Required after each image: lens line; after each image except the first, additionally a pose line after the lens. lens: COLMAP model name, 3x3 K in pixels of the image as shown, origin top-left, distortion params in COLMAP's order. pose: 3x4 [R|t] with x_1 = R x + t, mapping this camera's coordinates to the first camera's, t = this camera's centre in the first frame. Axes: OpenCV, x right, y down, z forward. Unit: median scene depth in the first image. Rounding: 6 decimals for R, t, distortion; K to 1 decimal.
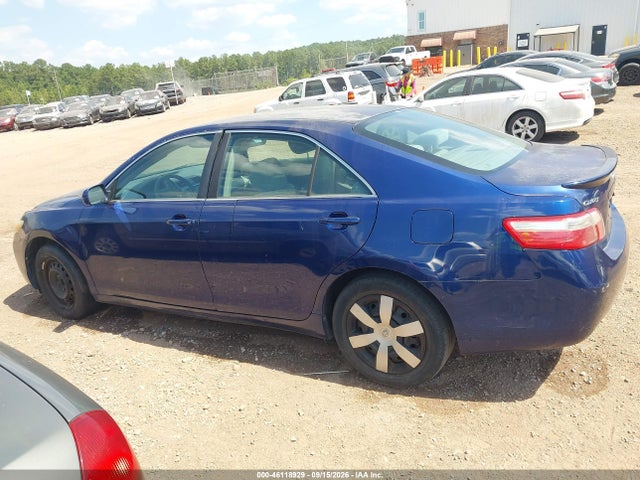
lens RADIAL K [[609.9, 0, 231.5], [0, 609.9, 240.2], [0, 0, 1]] dist [0.025301, -0.097216]
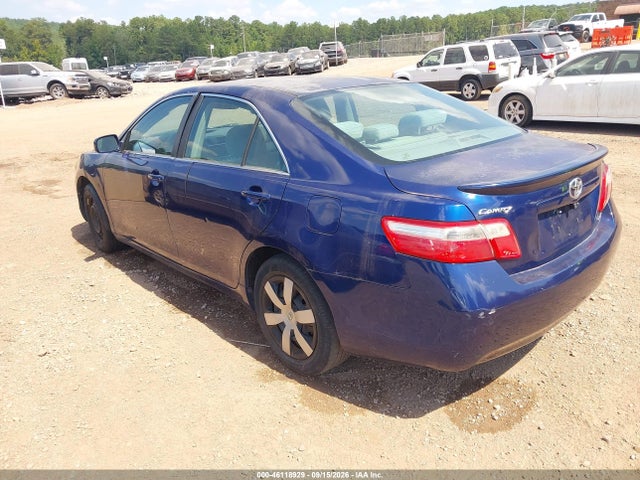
lens RADIAL K [[575.3, 0, 320.0], [0, 575.3, 240.0], [0, 0, 1]] dist [-0.001984, 0.000373]
pose [[0.935190, 0.154812, -0.318517, 0.243326], [-0.128343, 0.986407, 0.102608, -0.028926], [0.330072, -0.055078, 0.942347, 0.067565]]
